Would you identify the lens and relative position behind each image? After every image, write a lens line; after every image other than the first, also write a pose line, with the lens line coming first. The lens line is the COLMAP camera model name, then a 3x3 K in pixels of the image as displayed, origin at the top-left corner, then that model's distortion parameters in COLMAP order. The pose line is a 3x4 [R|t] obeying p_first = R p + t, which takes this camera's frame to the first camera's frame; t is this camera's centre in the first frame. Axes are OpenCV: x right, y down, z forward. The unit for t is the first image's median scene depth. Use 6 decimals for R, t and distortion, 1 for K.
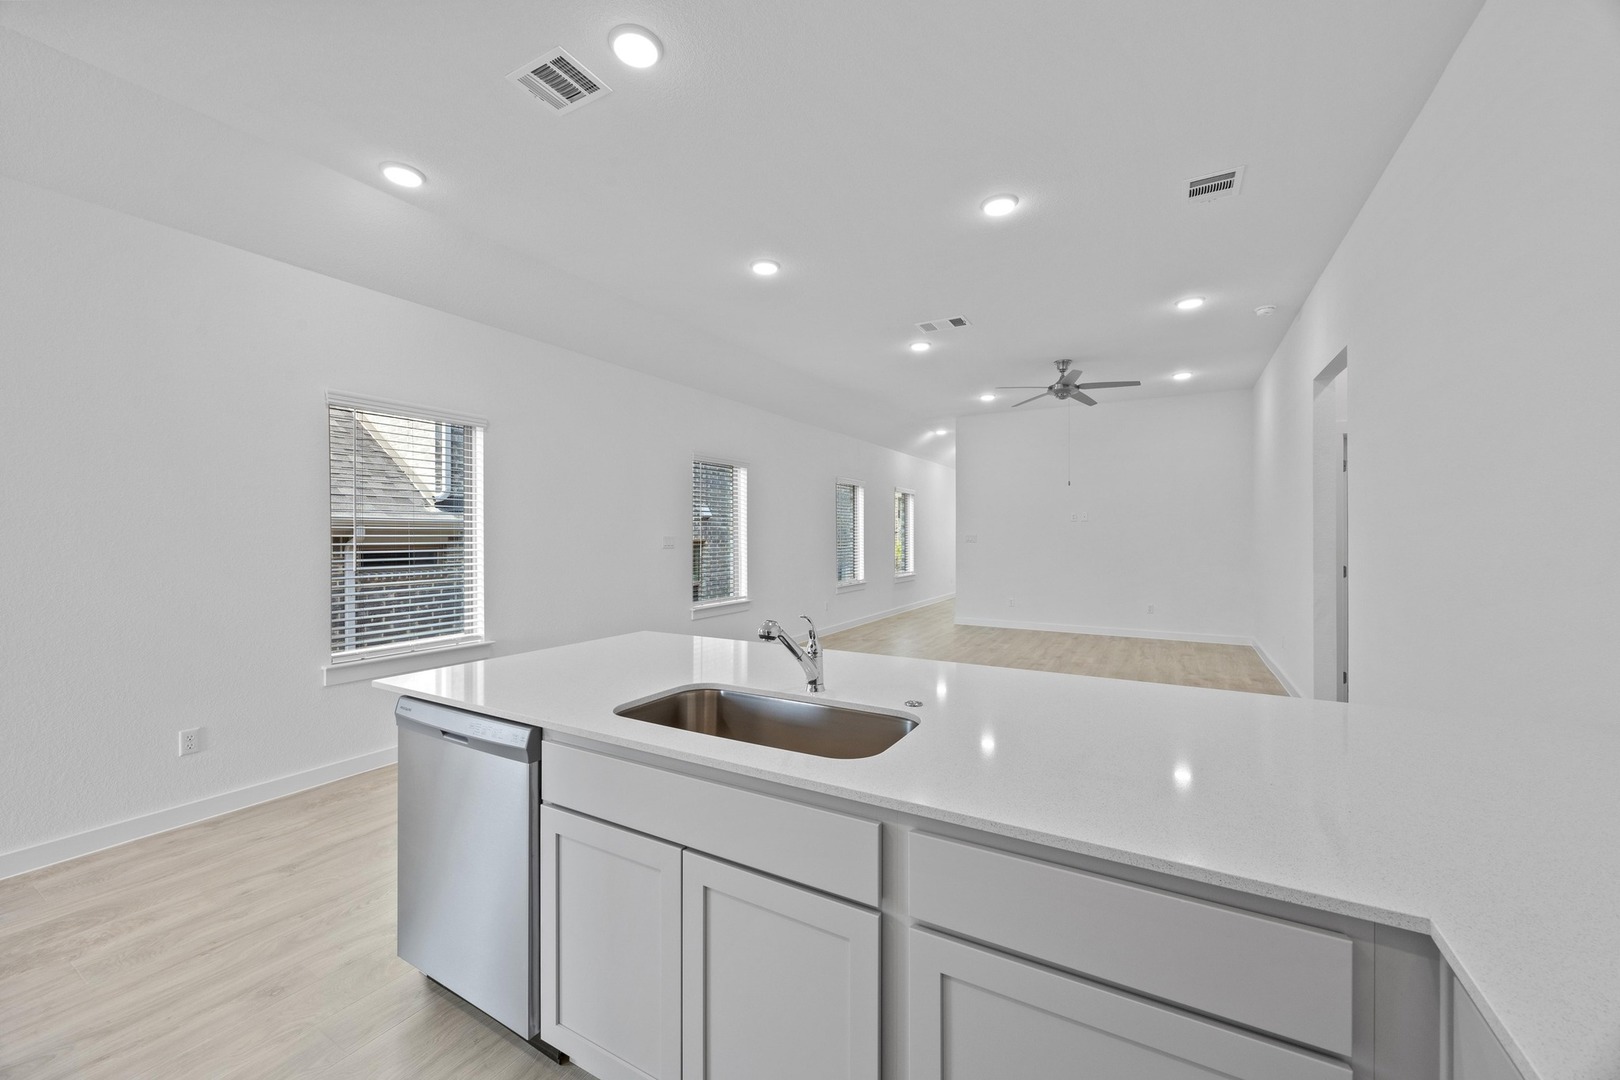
lens RADIAL K [[615.0, 0, 801.6], [0, 615.0, 514.3], [0, 0, 1]] dist [-0.000990, 0.000669]
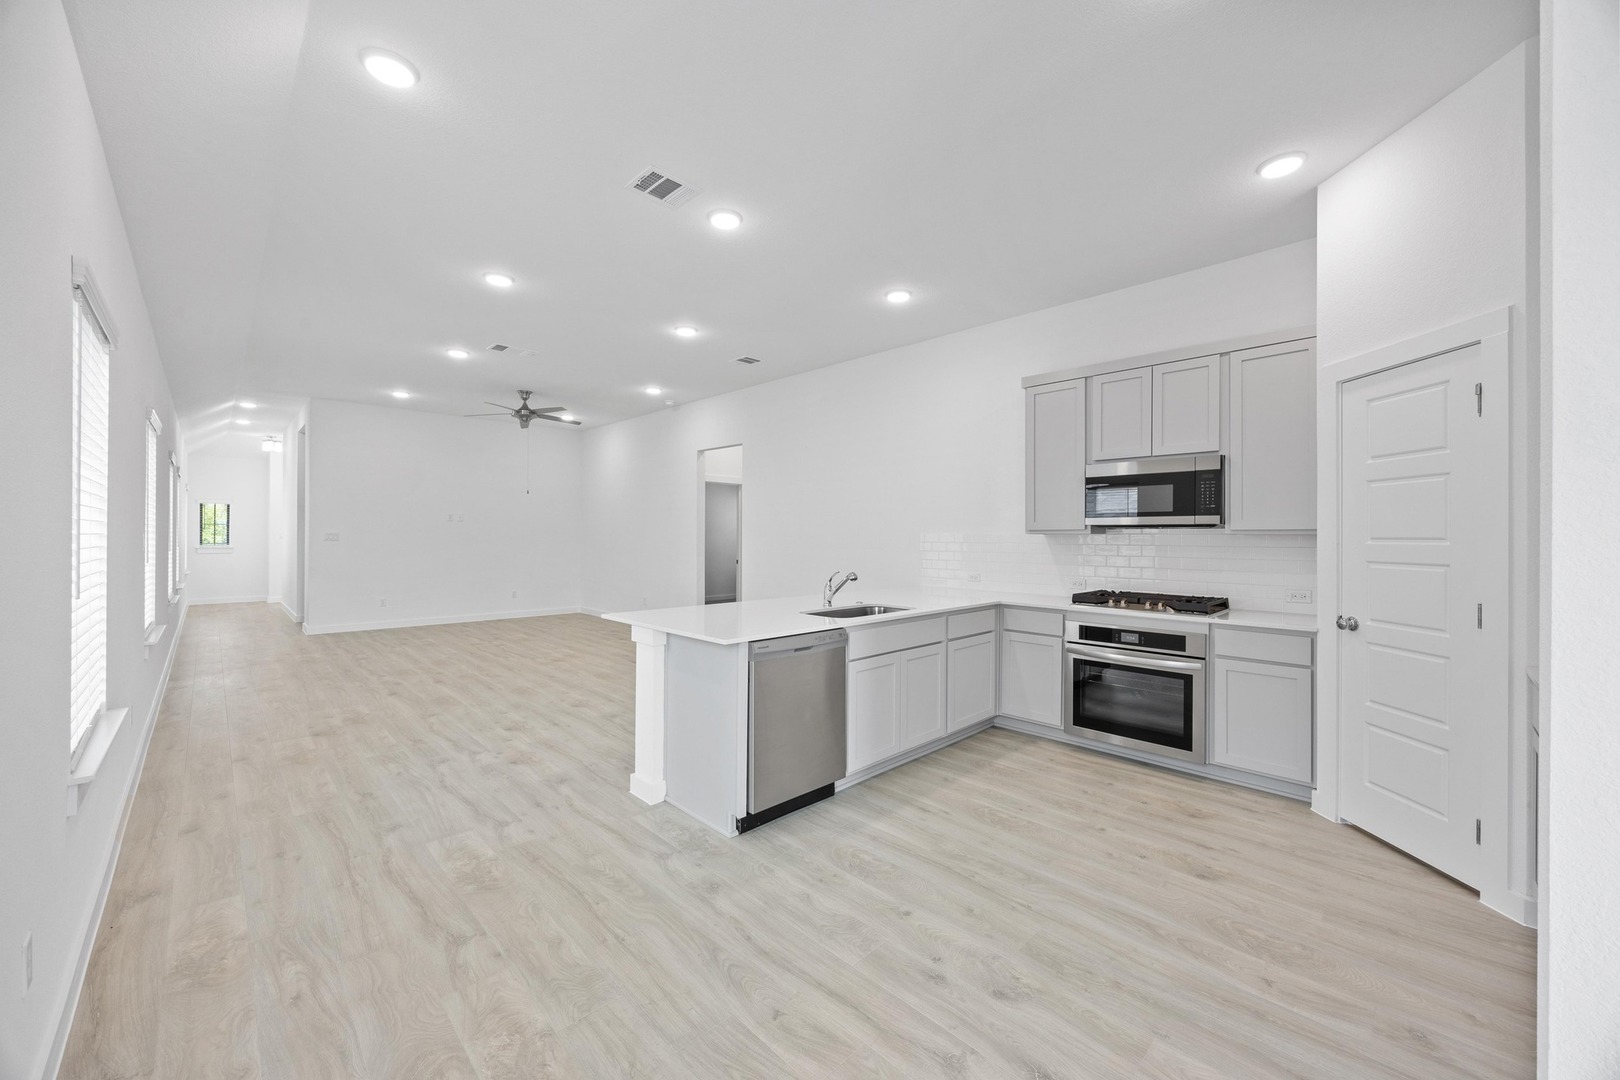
lens RADIAL K [[610.7, 0, 797.6], [0, 610.7, 535.5], [0, 0, 1]] dist [0.001272, -0.000242]
pose [[0.269352, 0.006924, 0.963017, -0.582986], [-0.040505, 0.999171, 0.004145, 0.008000], [-0.962189, -0.040123, 0.269410, 0.146096]]
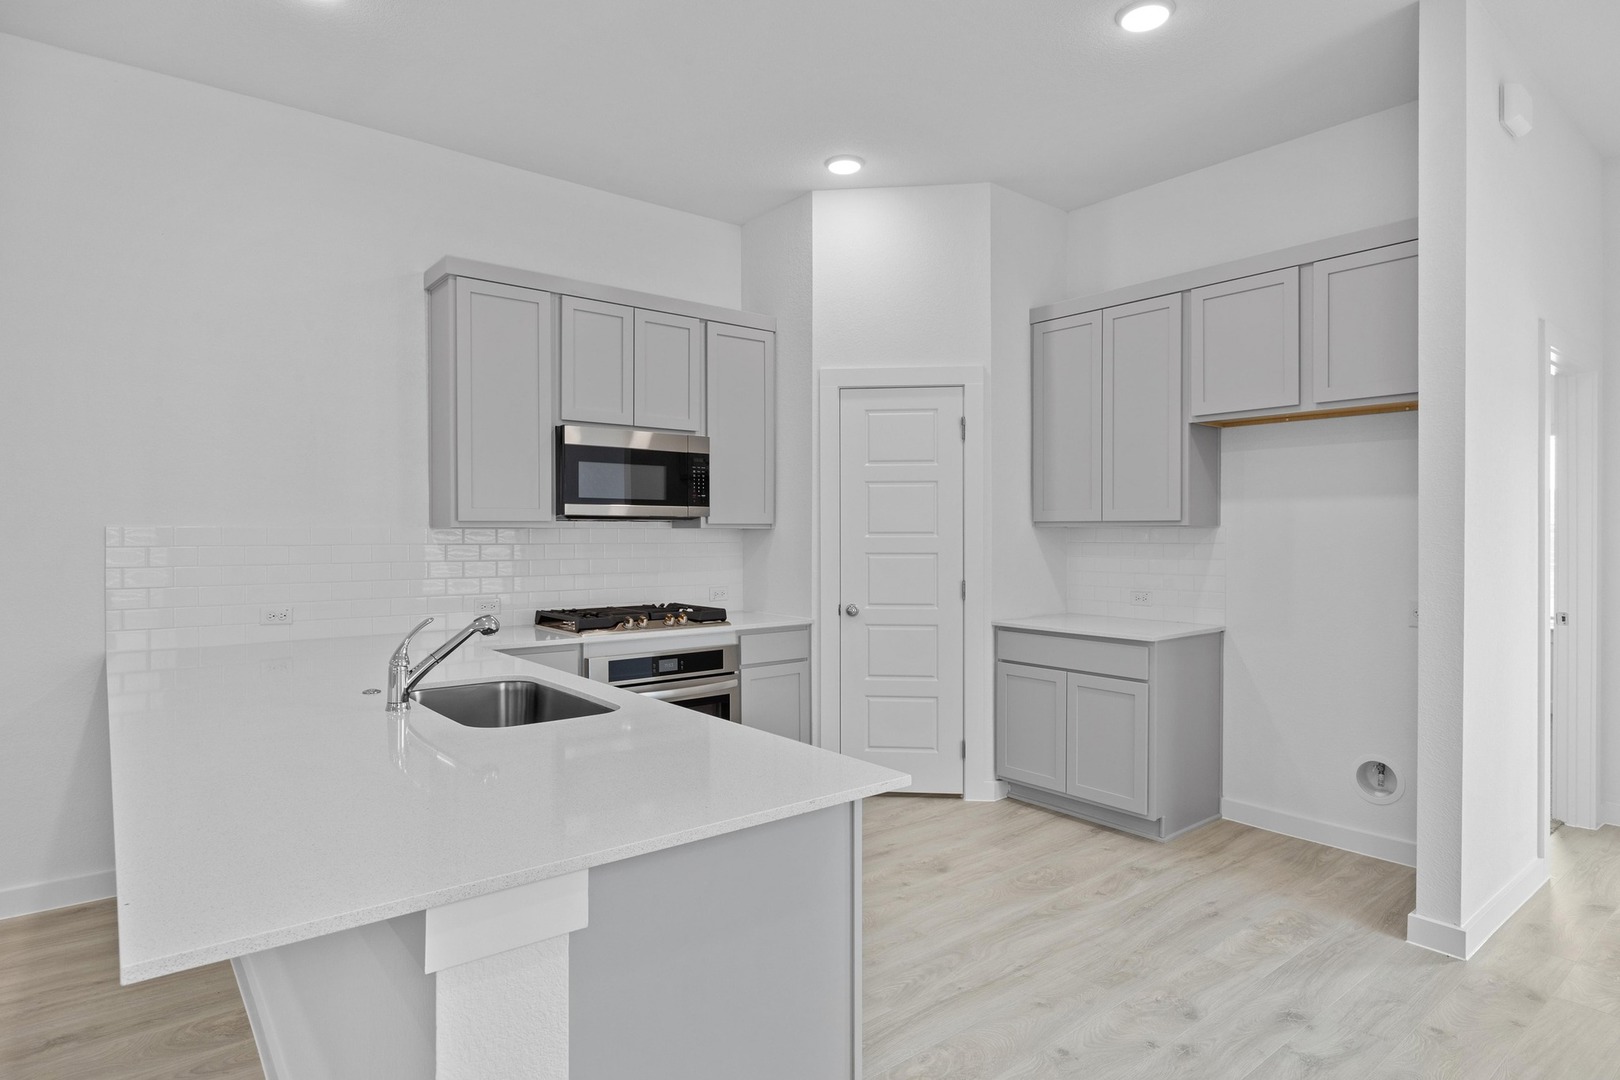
lens RADIAL K [[889.0, 0, 810.0], [0, 889.0, 540.0], [0, 0, 1]] dist [-0.000830, 0.002079]
pose [[-0.936858, -0.000094, 0.349711, -0.268776], [-0.008726, 0.999695, -0.023108, 0.017927], [-0.349602, -0.024700, -0.936573, 0.549267]]
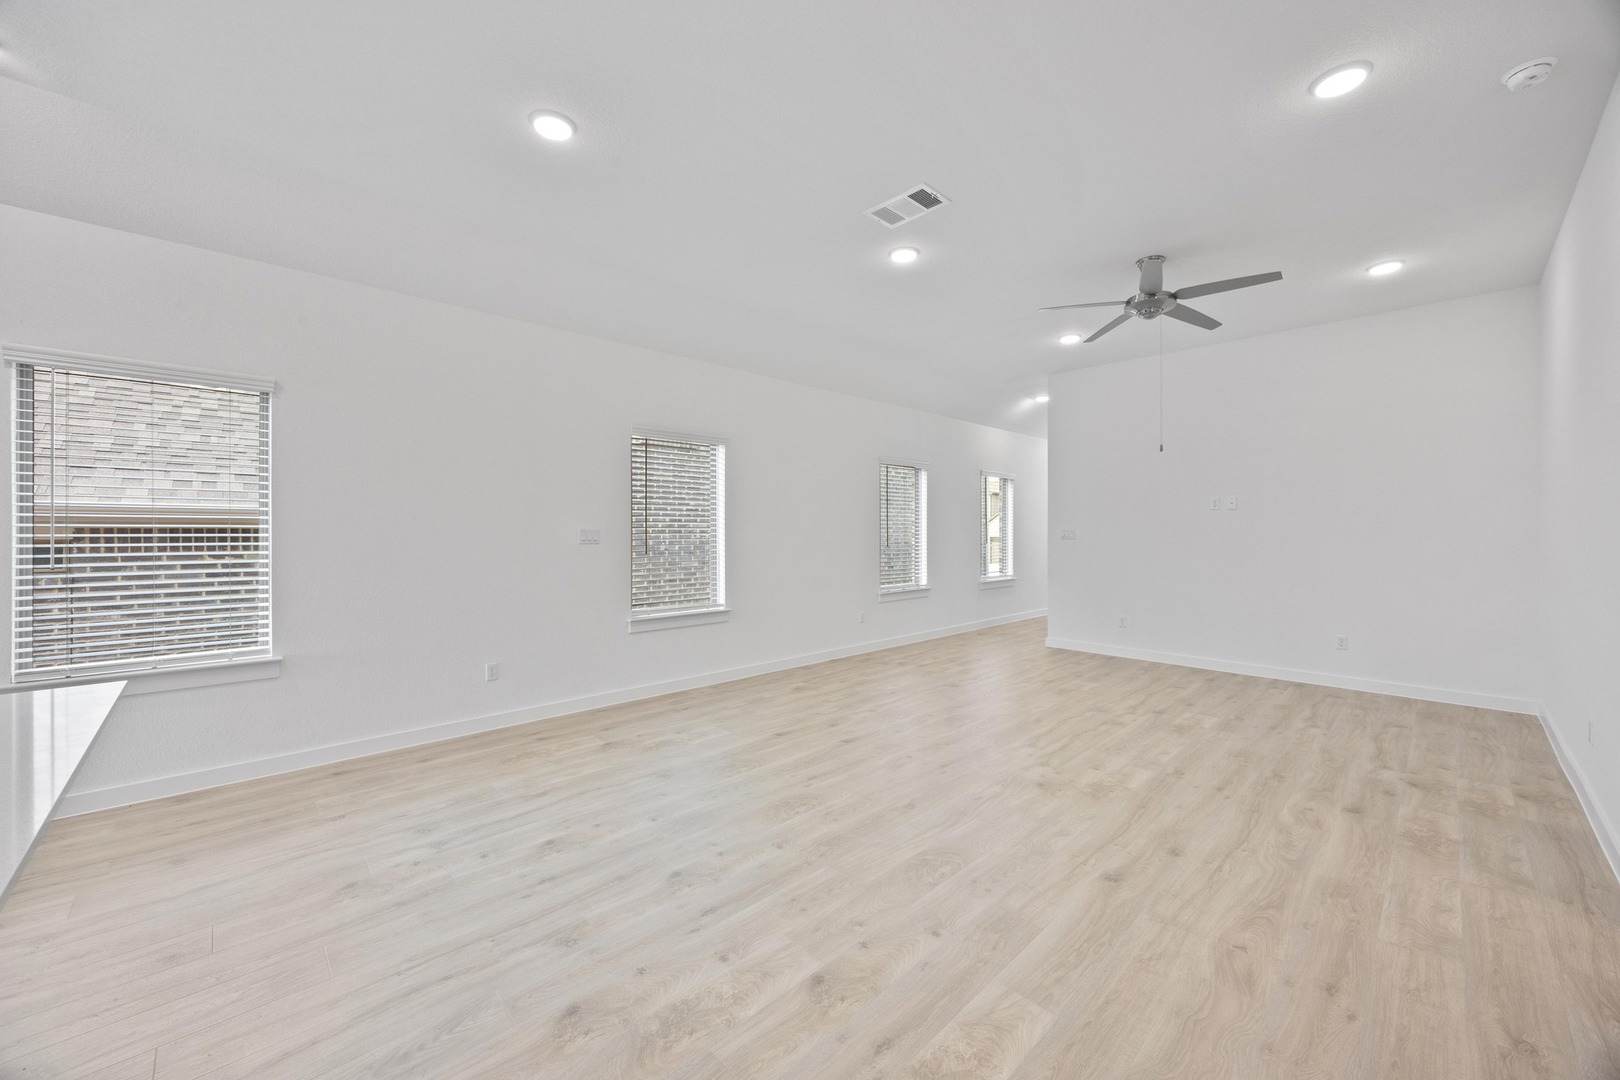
lens RADIAL K [[615.0, 0, 801.6], [0, 615.0, 514.3], [0, 0, 1]] dist [-0.000990, 0.000669]
pose [[0.961801, -0.004751, -0.273708, 0.242142], [0.006492, 0.999964, 0.005458, 0.012634], [0.273672, -0.007027, 0.961797, 0.269188]]
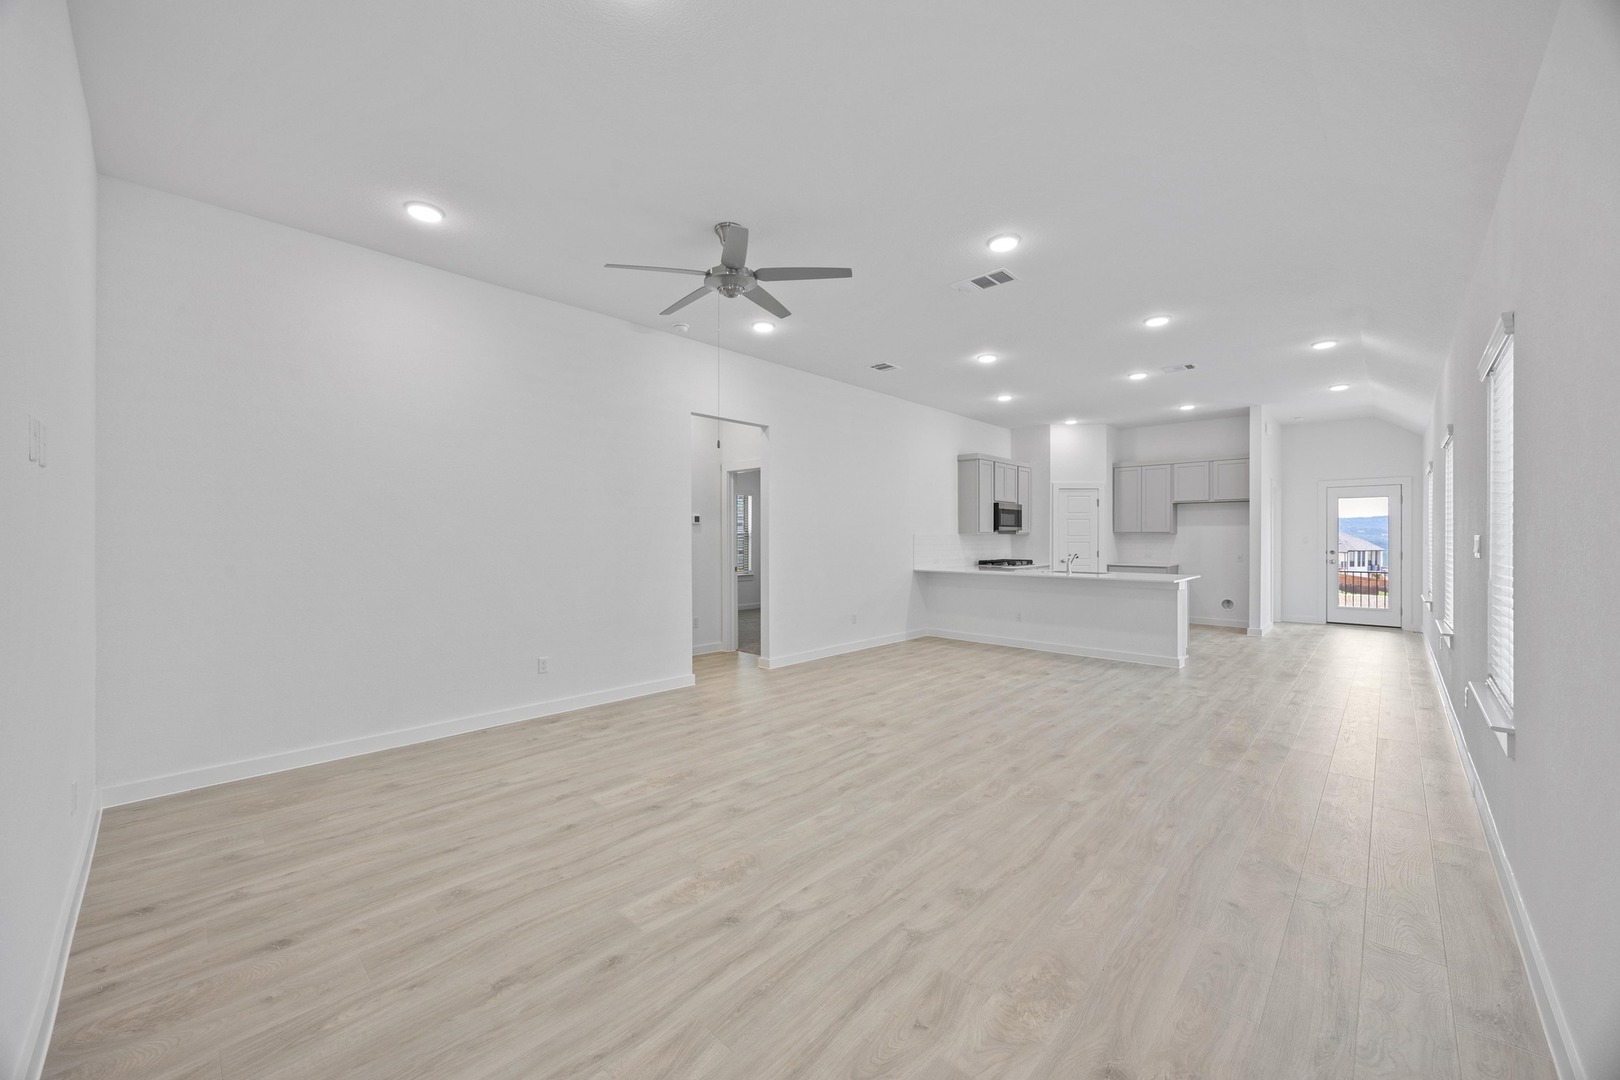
lens RADIAL K [[622.1, 0, 810.0], [0, 622.1, 540.0], [0, 0, 1]] dist [0.005366, -0.000156]
pose [[-0.976246, 0.000082, 0.216666, 0.221104], [-0.006310, 0.999565, -0.028813, 0.053703], [-0.216574, -0.029496, -0.975820, 1.500469]]
